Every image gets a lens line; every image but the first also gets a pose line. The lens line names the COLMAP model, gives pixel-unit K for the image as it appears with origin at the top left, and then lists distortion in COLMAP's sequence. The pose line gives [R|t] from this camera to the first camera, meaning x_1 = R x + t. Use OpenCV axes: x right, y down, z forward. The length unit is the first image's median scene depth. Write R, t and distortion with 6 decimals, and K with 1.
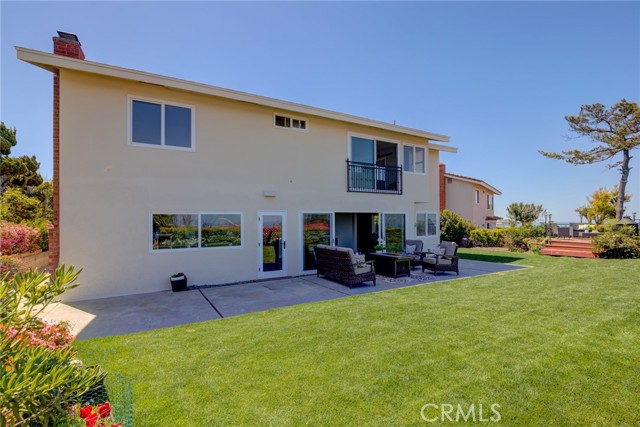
lens RADIAL K [[290.7, 0, 314.0], [0, 290.7, 218.7], [0, 0, 1]] dist [-0.019275, 0.005774]
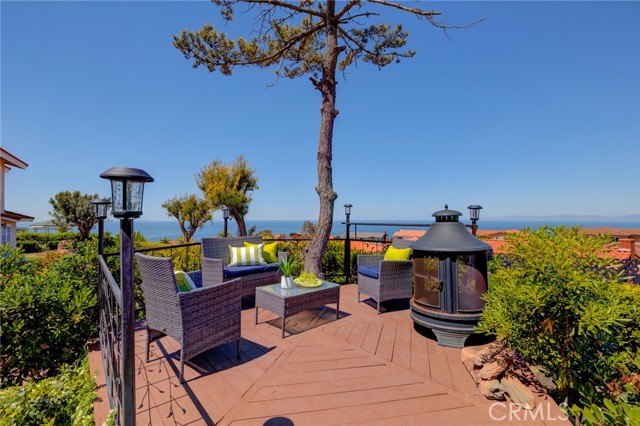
lens RADIAL K [[290.7, 0, 318.0], [0, 290.7, 216.4], [0, 0, 1]] dist [-0.019275, 0.005774]
pose [[0.280562, 0.010015, 0.959784, 0.316945], [-0.004415, 0.999948, -0.009144, -0.001171], [-0.959826, -0.001672, 0.280592, 0.389202]]
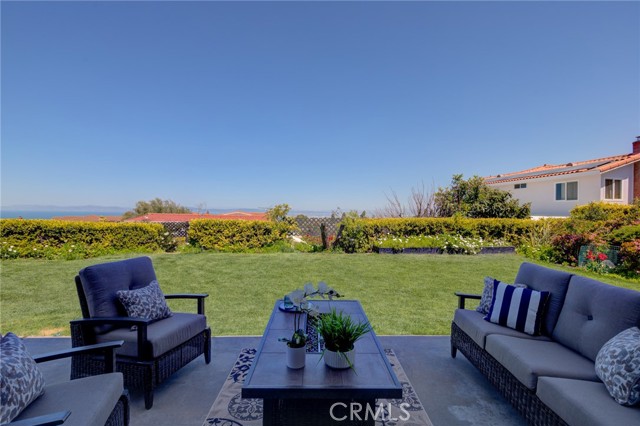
lens RADIAL K [[290.7, 0, 319.6], [0, 290.7, 221.9], [0, 0, 1]] dist [-0.019275, 0.005774]
pose [[-0.886228, -0.024065, 0.462623, 0.047178], [-0.012020, 0.999508, 0.028968, 0.008005], [-0.463093, 0.020112, -0.886082, 0.319851]]
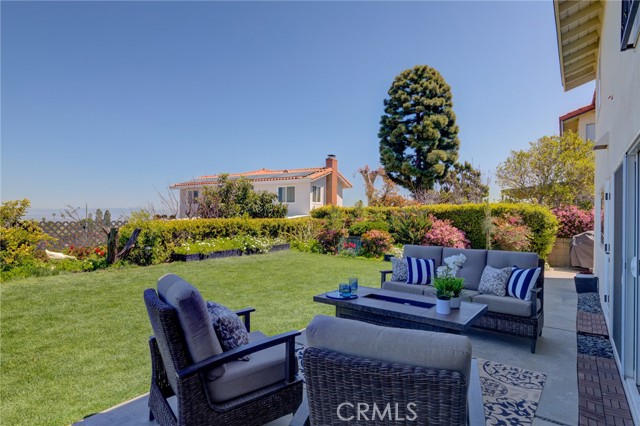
lens RADIAL K [[354.1, 0, 314.1], [0, 354.1, 218.5], [0, 0, 1]] dist [0.000198, -0.000962]
pose [[-0.918329, -0.002768, -0.395807, 0.132073], [-0.005166, 0.999974, 0.004993, 0.008646], [0.395783, 0.006630, -0.918320, 0.348617]]
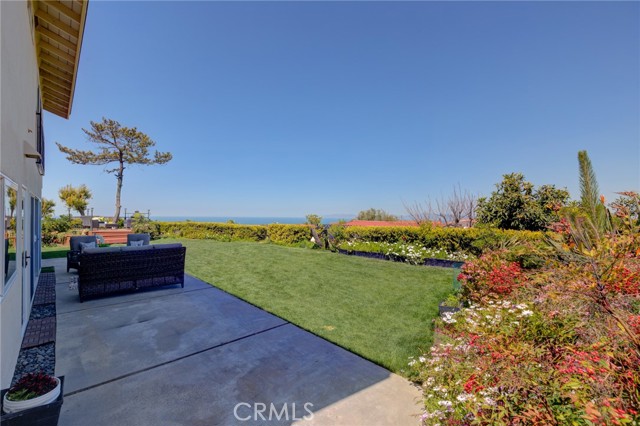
lens RADIAL K [[290.7, 0, 316.5], [0, 290.7, 216.0], [0, 0, 1]] dist [-0.019275, 0.005774]
pose [[-0.216035, 0.001534, 0.976384, -0.179487], [-0.014606, 0.999882, -0.004802, 0.003503], [-0.976276, -0.015299, -0.215987, 0.168388]]
